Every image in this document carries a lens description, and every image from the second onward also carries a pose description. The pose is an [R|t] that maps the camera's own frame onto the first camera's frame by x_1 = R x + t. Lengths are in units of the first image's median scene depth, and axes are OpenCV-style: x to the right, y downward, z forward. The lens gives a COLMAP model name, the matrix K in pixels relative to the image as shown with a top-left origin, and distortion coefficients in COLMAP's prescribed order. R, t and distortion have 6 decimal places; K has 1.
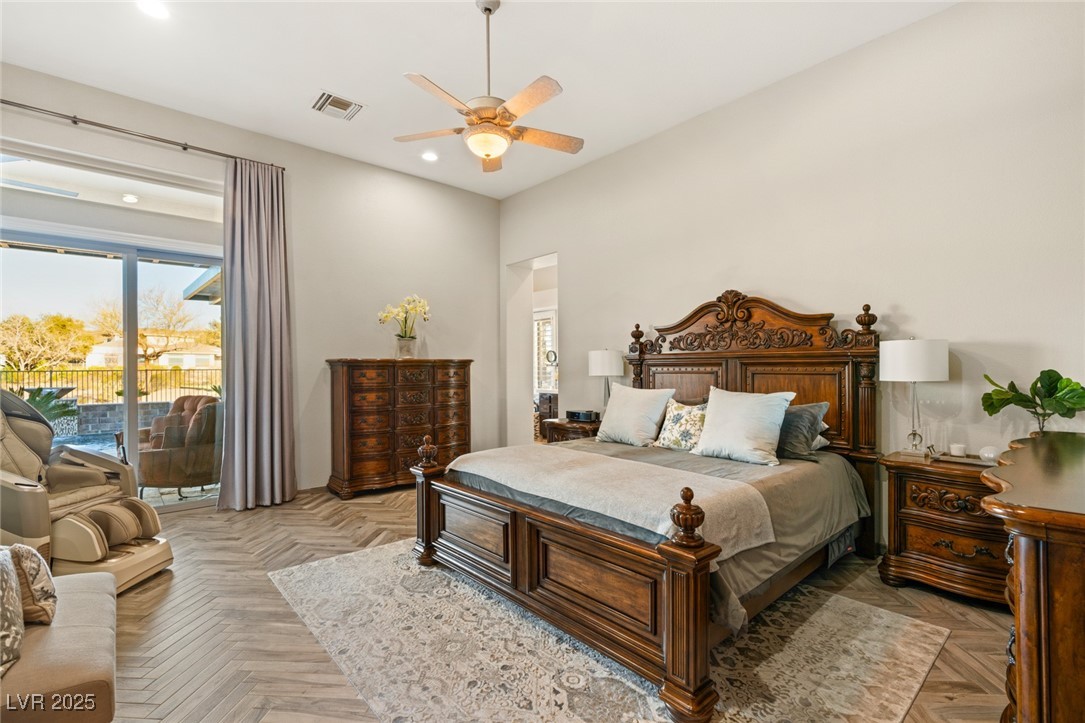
lens RADIAL K [[488.5, 0, 544.8], [0, 488.5, 363.3], [0, 0, 1]] dist [-0.007194, 0.004046]
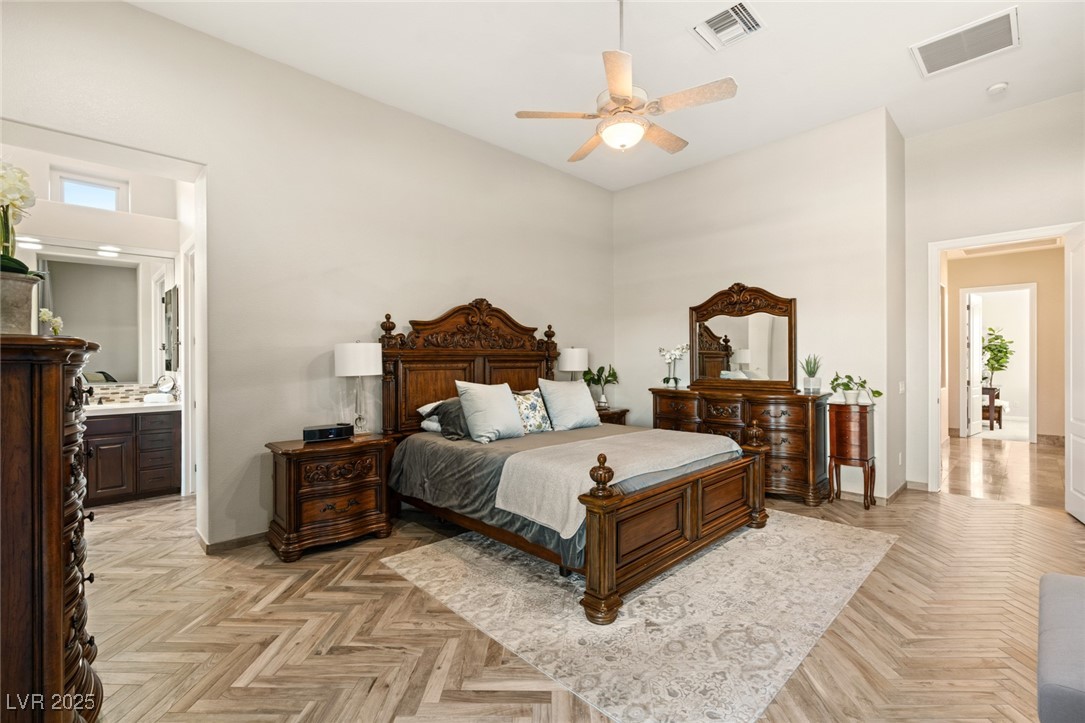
lens RADIAL K [[488.5, 0, 544.9], [0, 488.5, 361.9], [0, 0, 1]] dist [-0.007194, 0.004046]
pose [[-0.047762, 0.004949, 0.998846, -0.824751], [0.000337, 0.999988, -0.004939, 0.009676], [-0.998859, 0.000100, -0.047763, 0.930677]]
